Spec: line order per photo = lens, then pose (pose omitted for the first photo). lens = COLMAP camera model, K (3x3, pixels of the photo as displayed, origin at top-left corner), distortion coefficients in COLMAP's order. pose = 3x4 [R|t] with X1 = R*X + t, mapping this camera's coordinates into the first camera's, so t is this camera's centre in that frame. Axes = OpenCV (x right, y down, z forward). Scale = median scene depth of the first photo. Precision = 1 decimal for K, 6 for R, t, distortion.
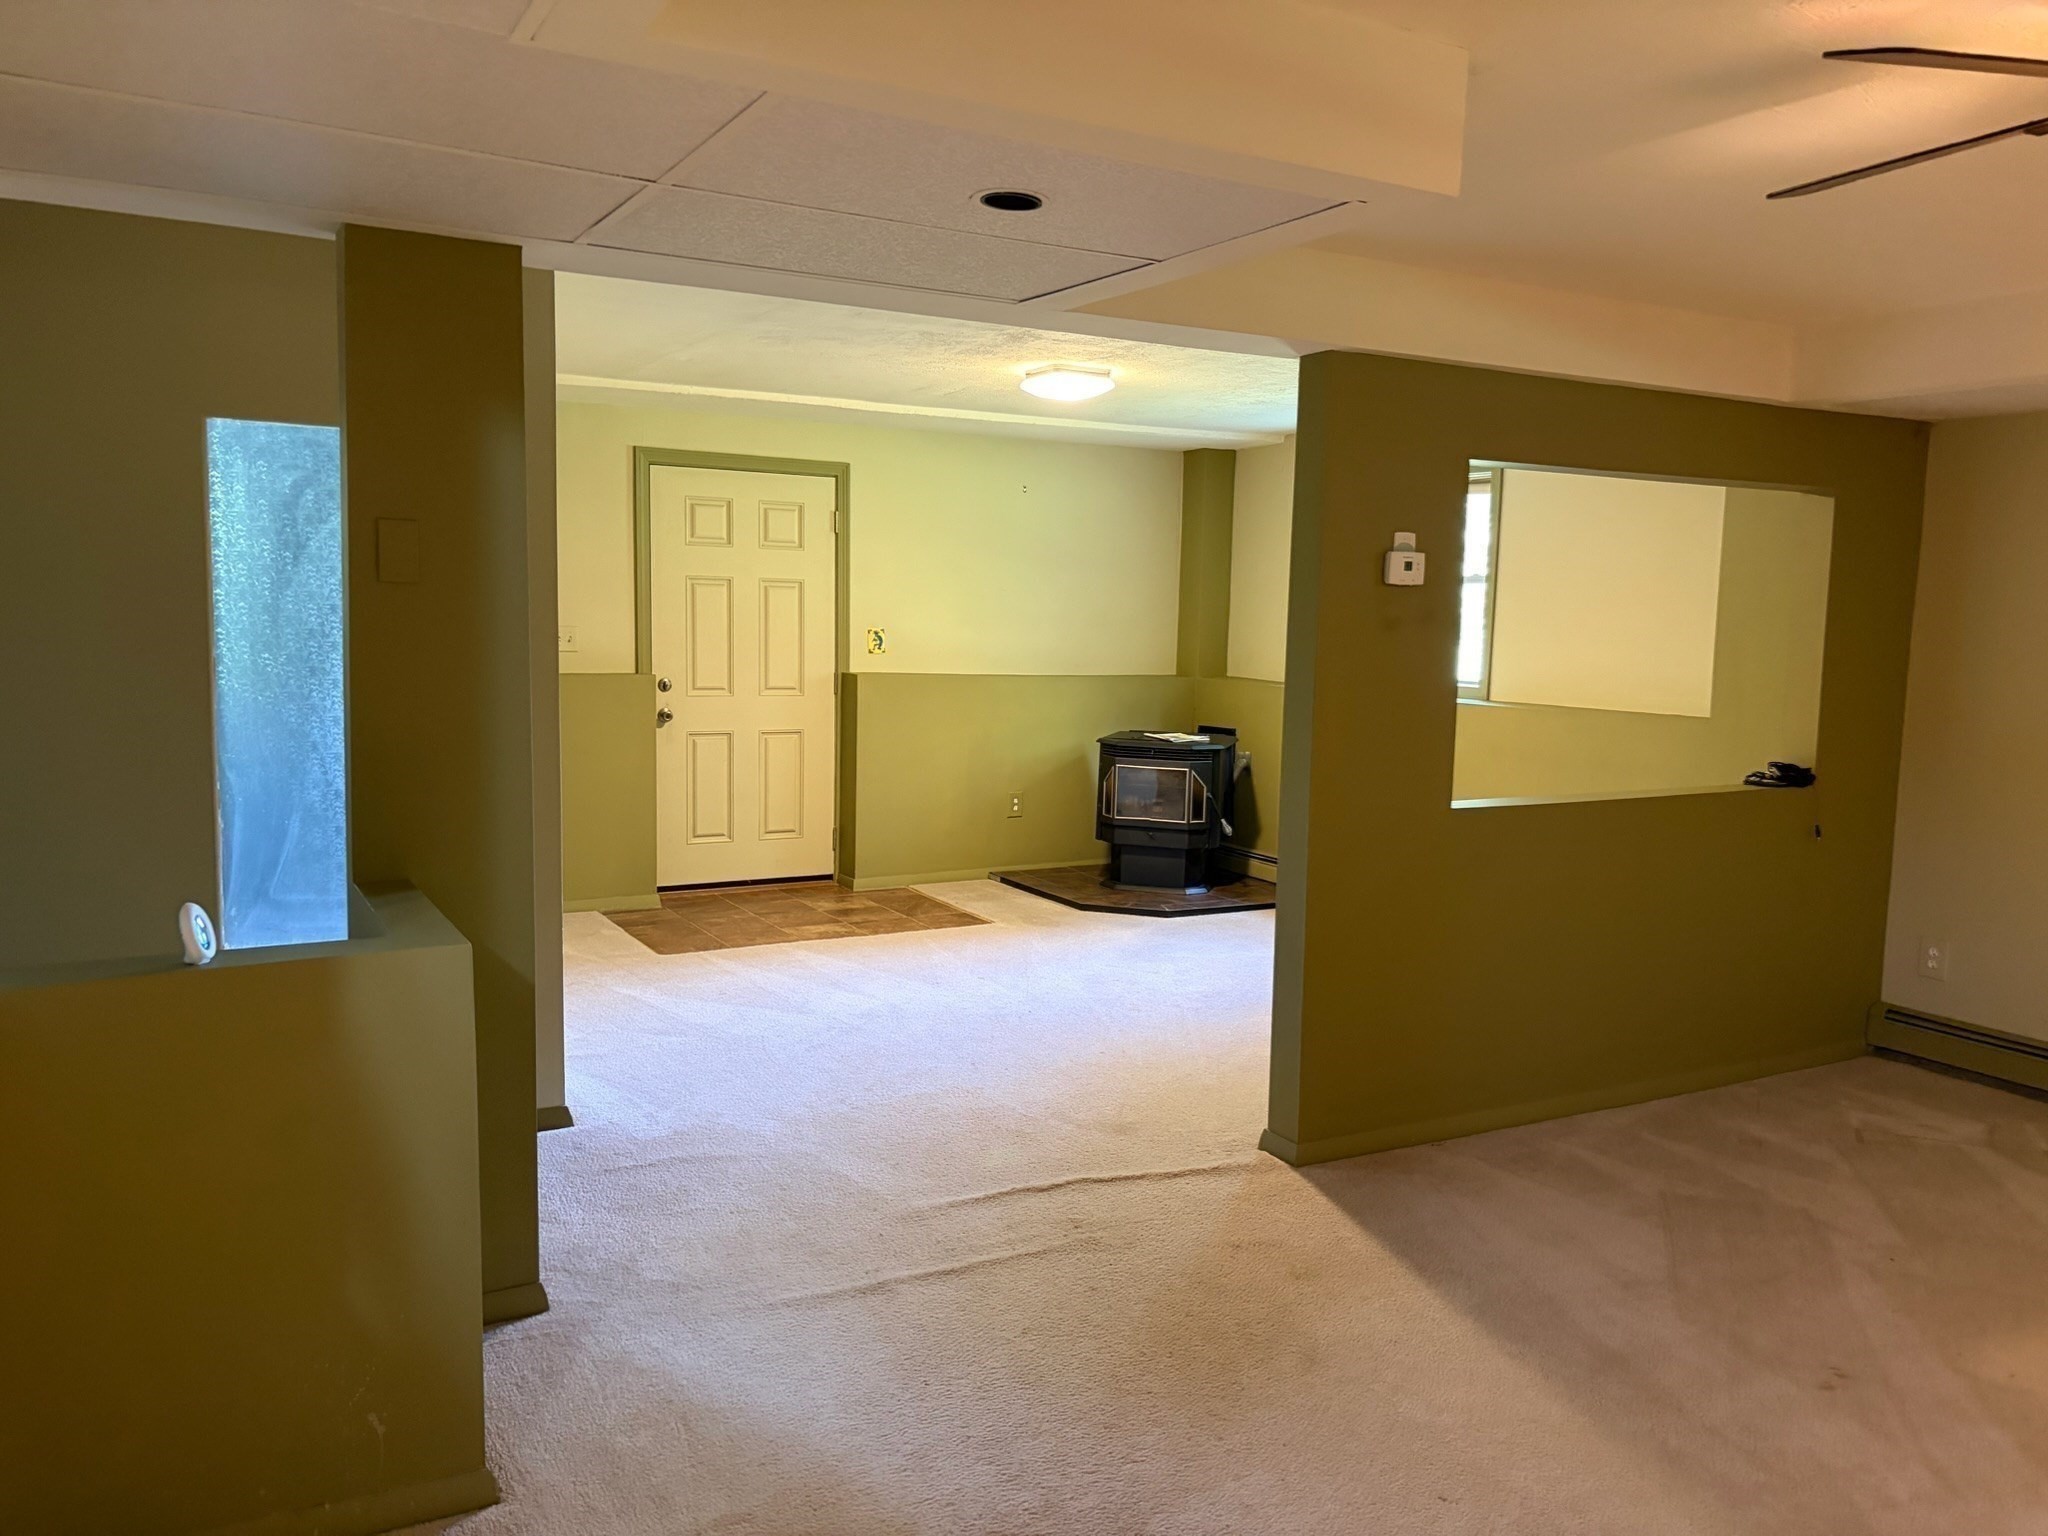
lens RADIAL K [[1543.7, 0, 1022.4], [0, 1543.7, 776.6], [0, 0, 1]] dist [0.053990, -0.060796]
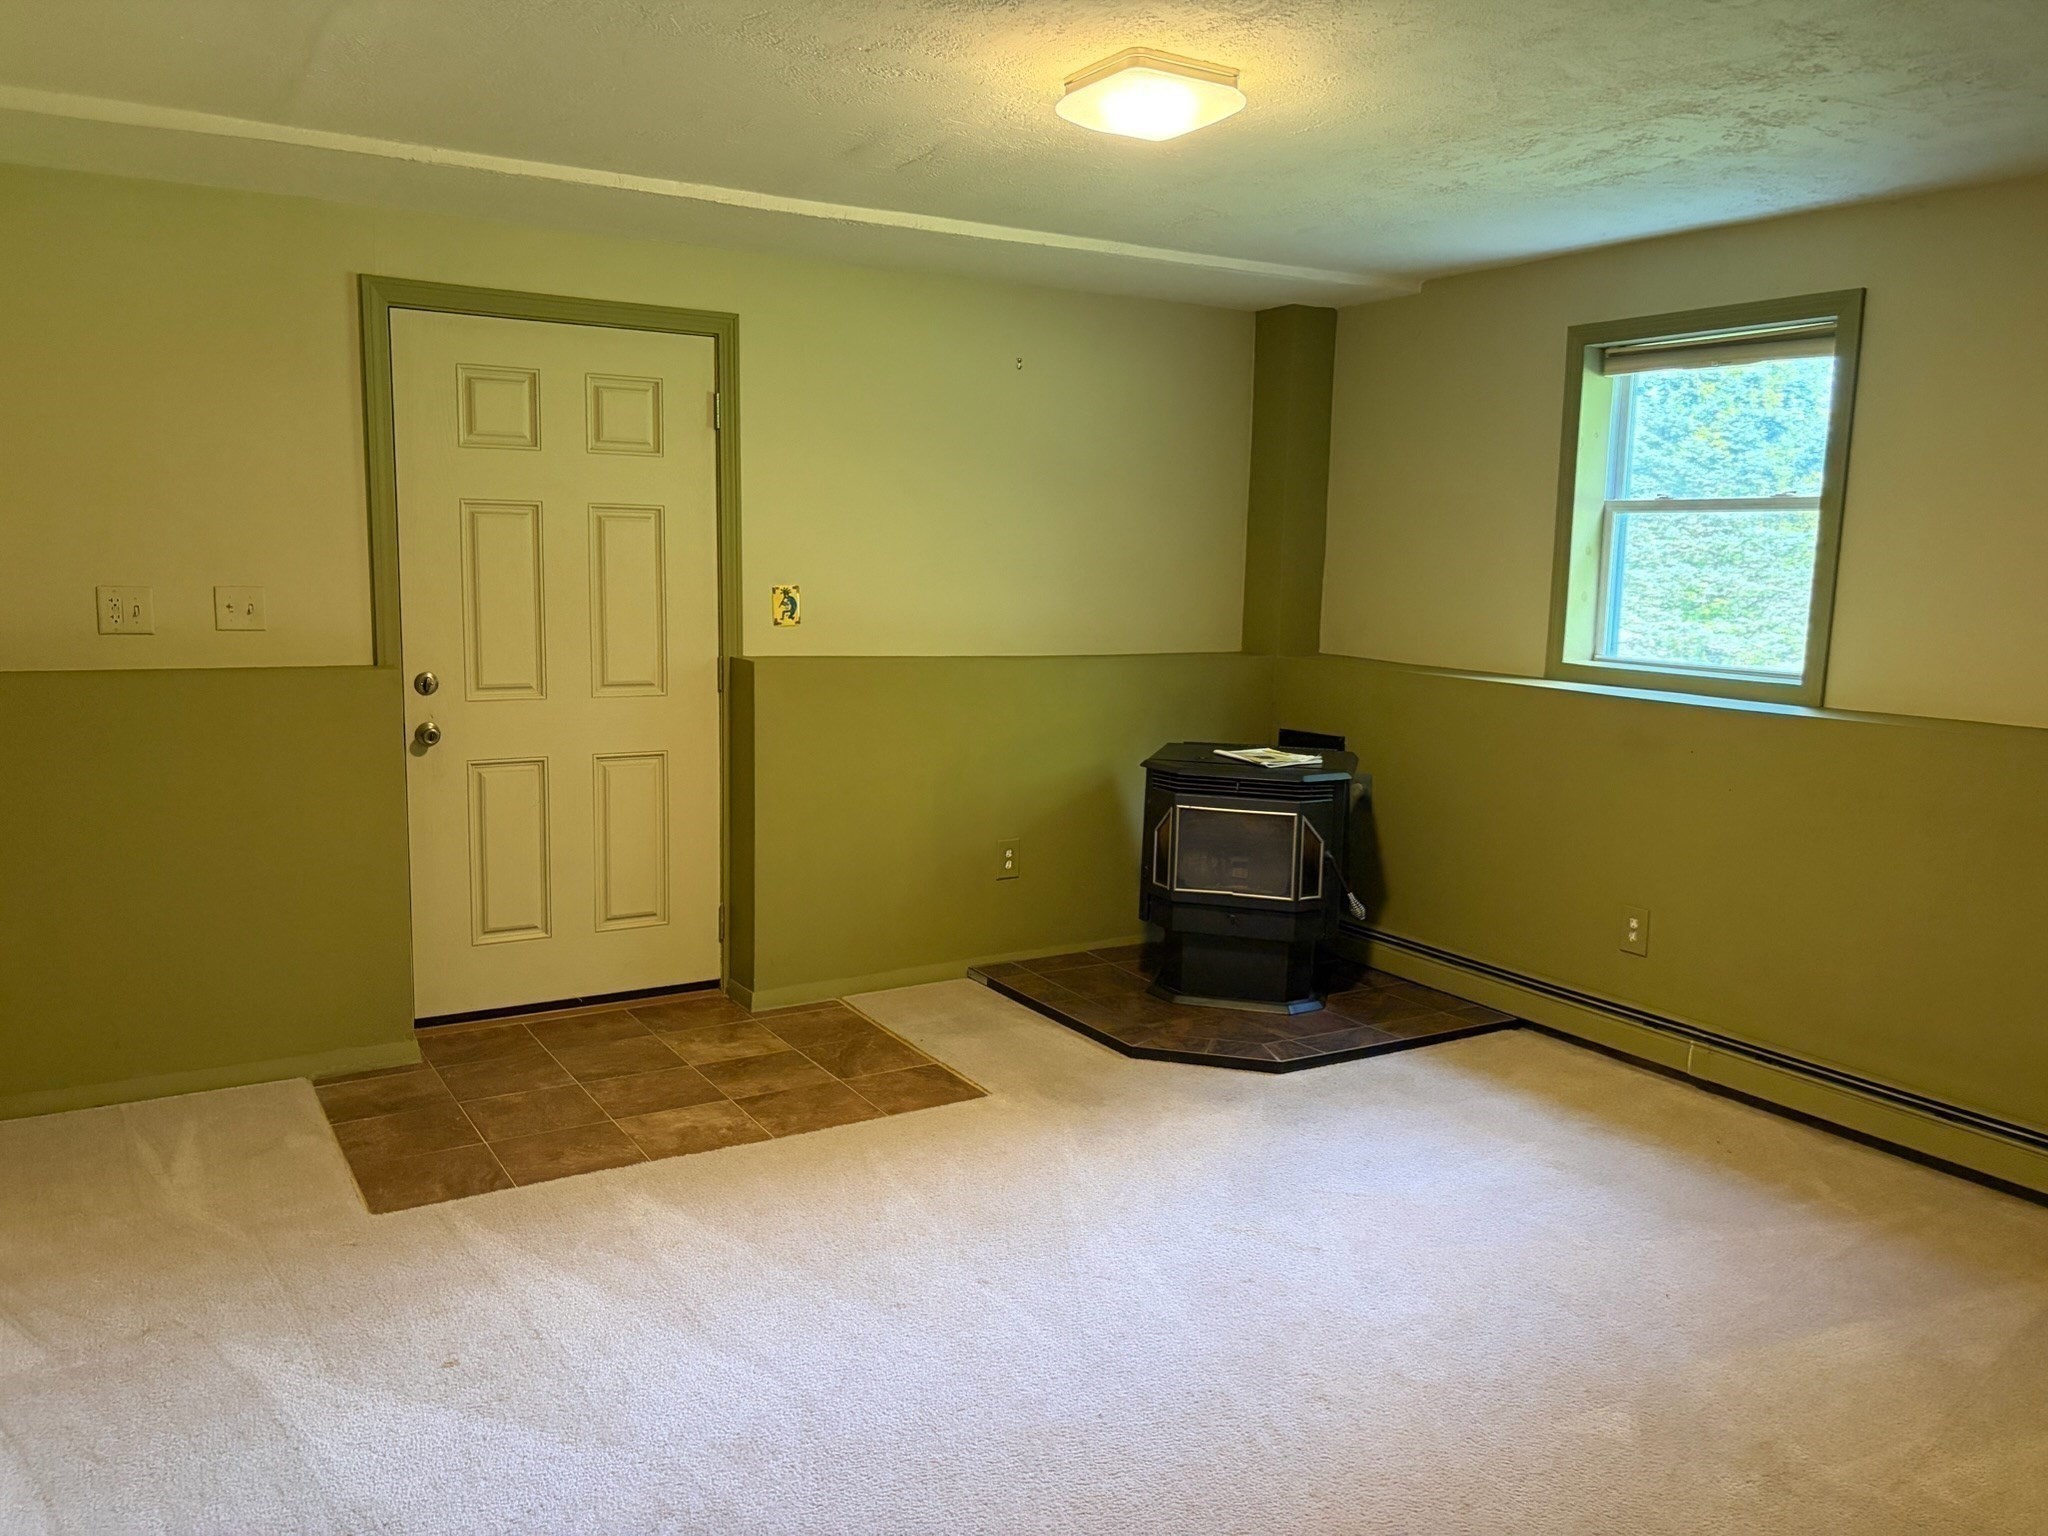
lens RADIAL K [[1543.7, 0, 1020.0], [0, 1543.7, 759.2], [0, 0, 1]] dist [0.053990, -0.060796]
pose [[0.999199, -0.007237, 0.039366, -0.026179], [0.006125, 0.999581, 0.028297, -0.044340], [-0.039554, -0.028033, 0.998824, 0.385155]]
